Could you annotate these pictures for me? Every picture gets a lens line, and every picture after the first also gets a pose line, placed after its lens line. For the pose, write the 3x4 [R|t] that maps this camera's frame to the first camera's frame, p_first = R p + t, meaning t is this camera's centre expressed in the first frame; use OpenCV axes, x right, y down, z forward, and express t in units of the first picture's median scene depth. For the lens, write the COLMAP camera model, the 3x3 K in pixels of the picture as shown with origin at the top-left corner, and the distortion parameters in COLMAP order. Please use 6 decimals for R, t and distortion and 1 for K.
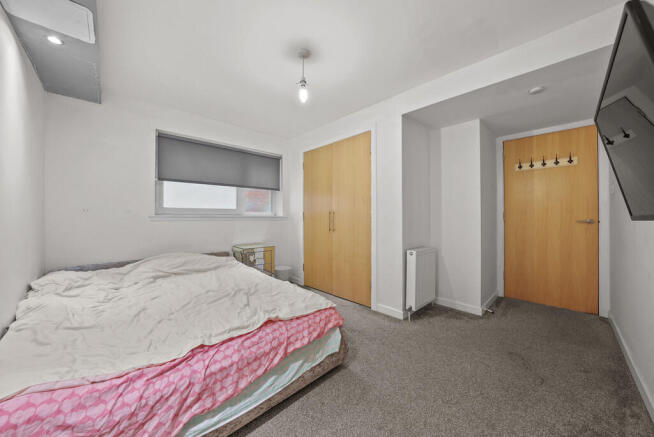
lens RADIAL K [[232.1, 0, 328.8], [0, 232.1, 214.0], [0, 0, 1]] dist [-0.001411, -0.000060]
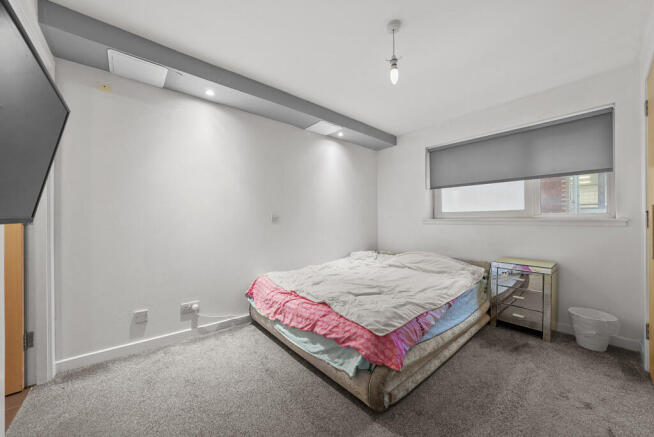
lens RADIAL K [[240.2, 0, 326.8], [0, 240.2, 220.7], [0, 0, 1]] dist [-0.001217, -0.000012]
pose [[-0.053292, -0.000260, -0.998579, 0.768567], [0.013179, 0.999913, -0.000963, 0.011393], [0.998492, -0.013212, -0.053284, 0.799135]]
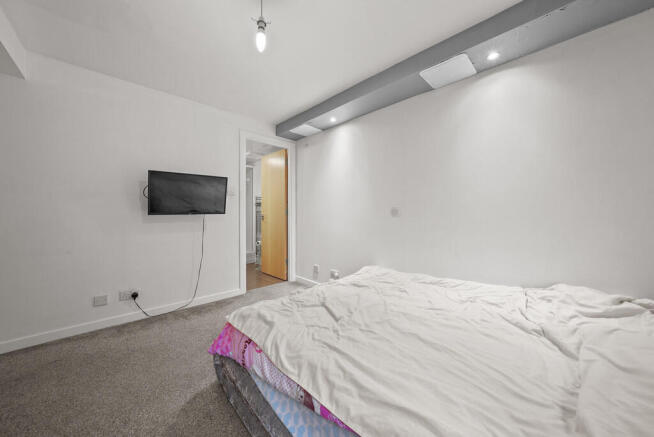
lens RADIAL K [[232.1, 0, 328.8], [0, 232.1, 214.0], [0, 0, 1]] dist [-0.001411, -0.000060]
pose [[-0.999793, -0.001410, -0.020276, -0.302478], [-0.001208, 0.999949, -0.010011, 0.021508], [0.020289, -0.009985, -0.999744, 1.705214]]
